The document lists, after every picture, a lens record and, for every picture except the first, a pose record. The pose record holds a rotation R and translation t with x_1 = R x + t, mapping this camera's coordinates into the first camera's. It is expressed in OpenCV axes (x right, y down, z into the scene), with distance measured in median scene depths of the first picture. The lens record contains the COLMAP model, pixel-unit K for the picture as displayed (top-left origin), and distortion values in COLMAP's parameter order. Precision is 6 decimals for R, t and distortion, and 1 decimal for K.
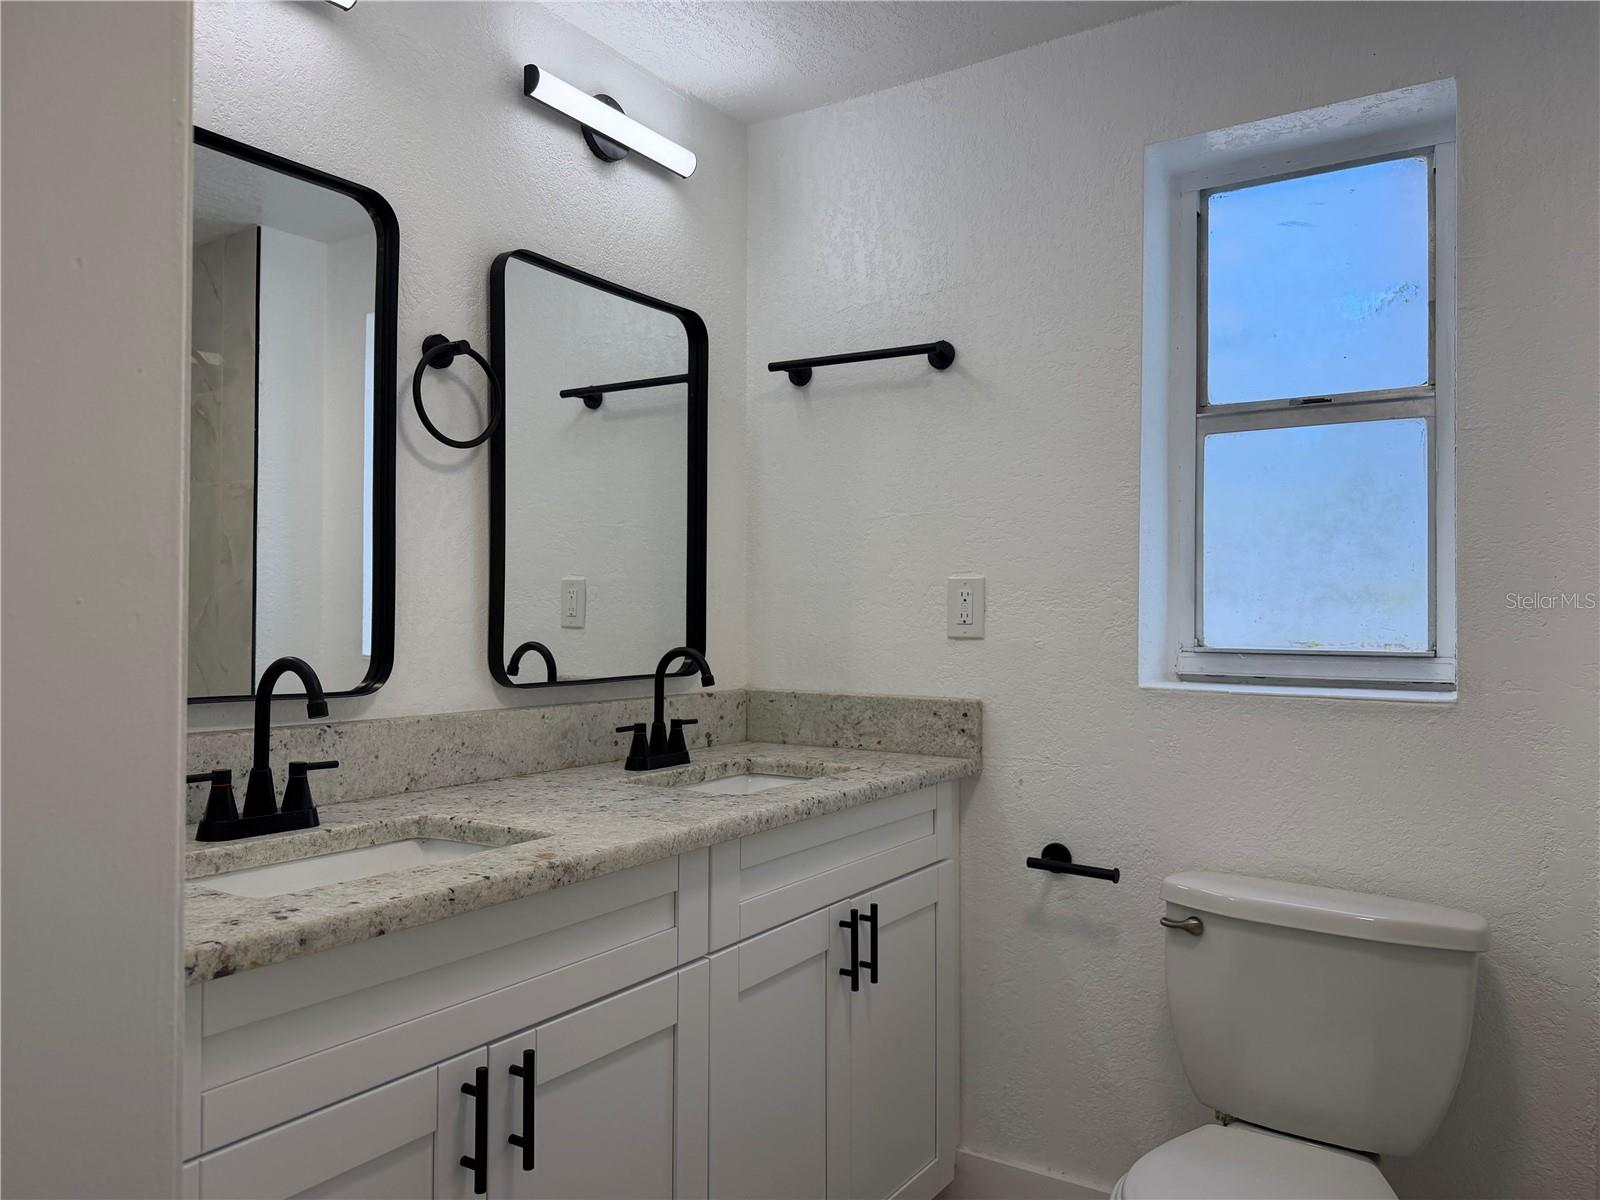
lens RADIAL K [[1137.7, 0, 800.0], [0, 1137.7, 600.0], [0, 0, 1]] dist [0.026925, -0.042062]
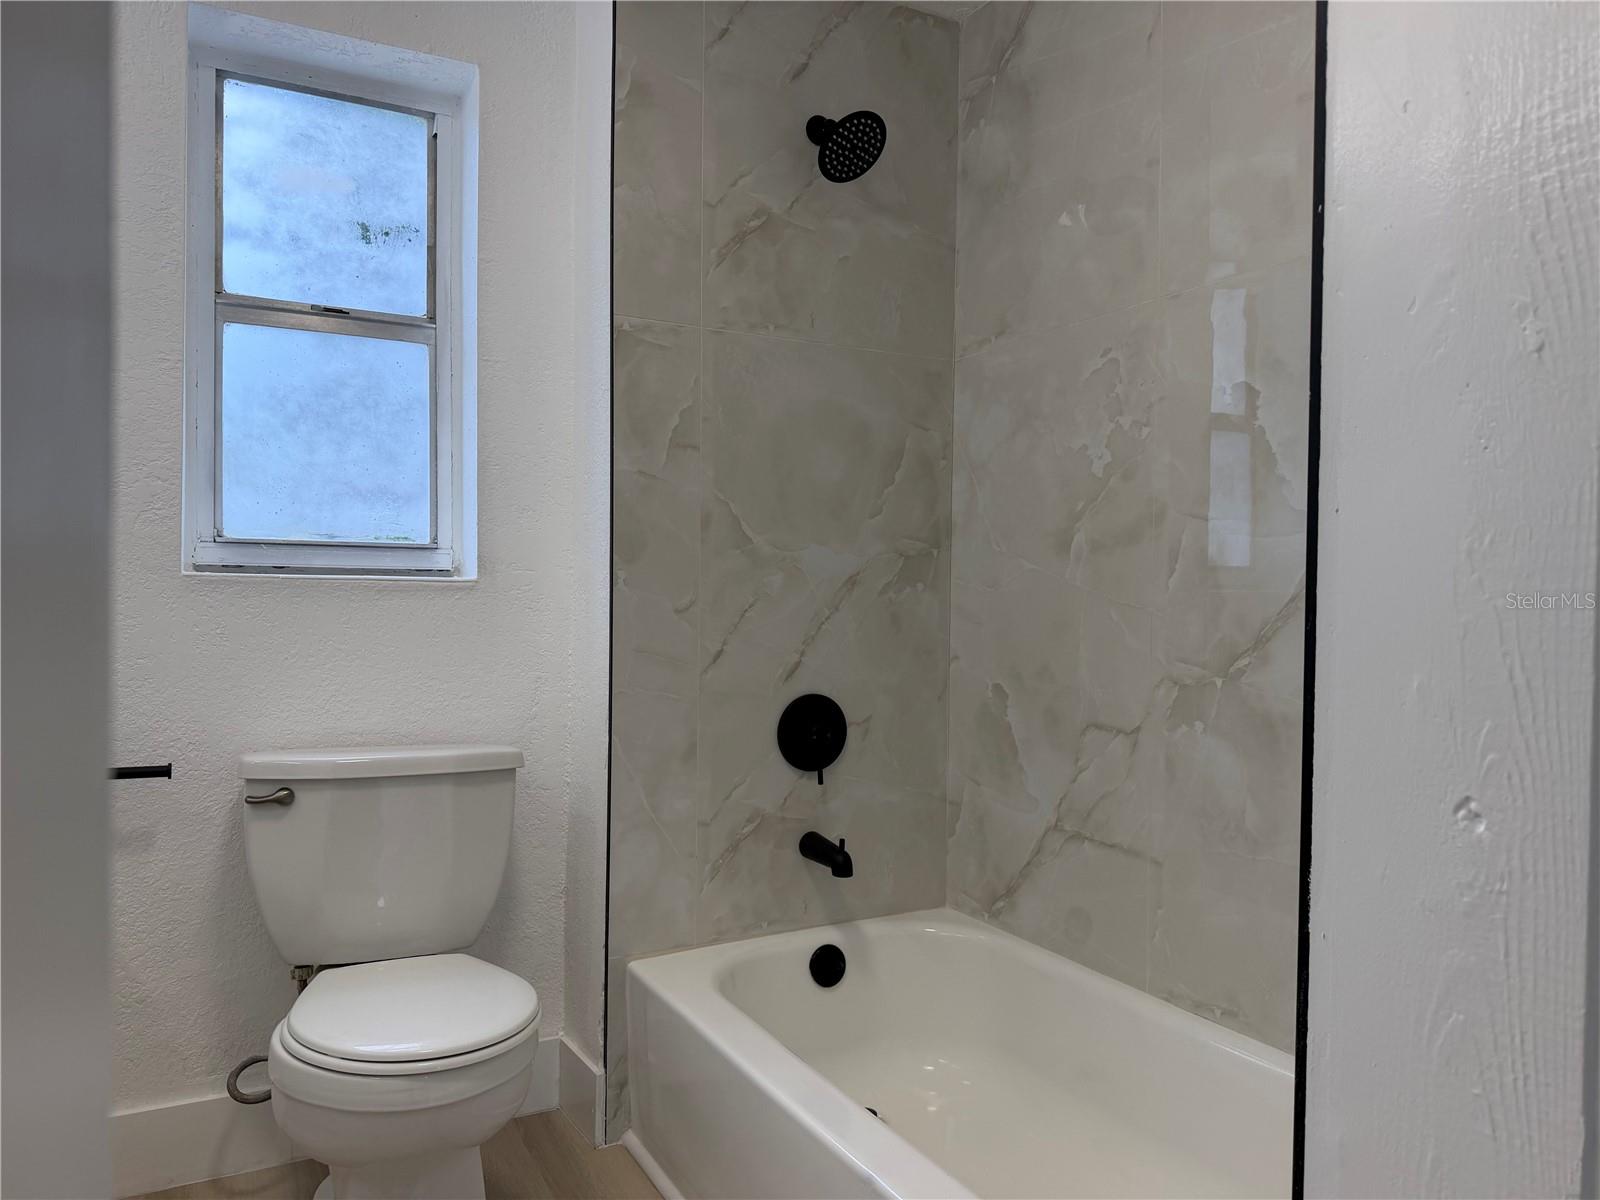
lens RADIAL K [[1137.7, 0, 800.0], [0, 1137.7, 600.0], [0, 0, 1]] dist [0.026925, -0.042062]
pose [[0.474156, -0.009507, 0.880390, -0.298634], [-0.024371, 0.999417, 0.023918, 0.063318], [-0.880104, -0.032797, 0.473648, 0.094042]]
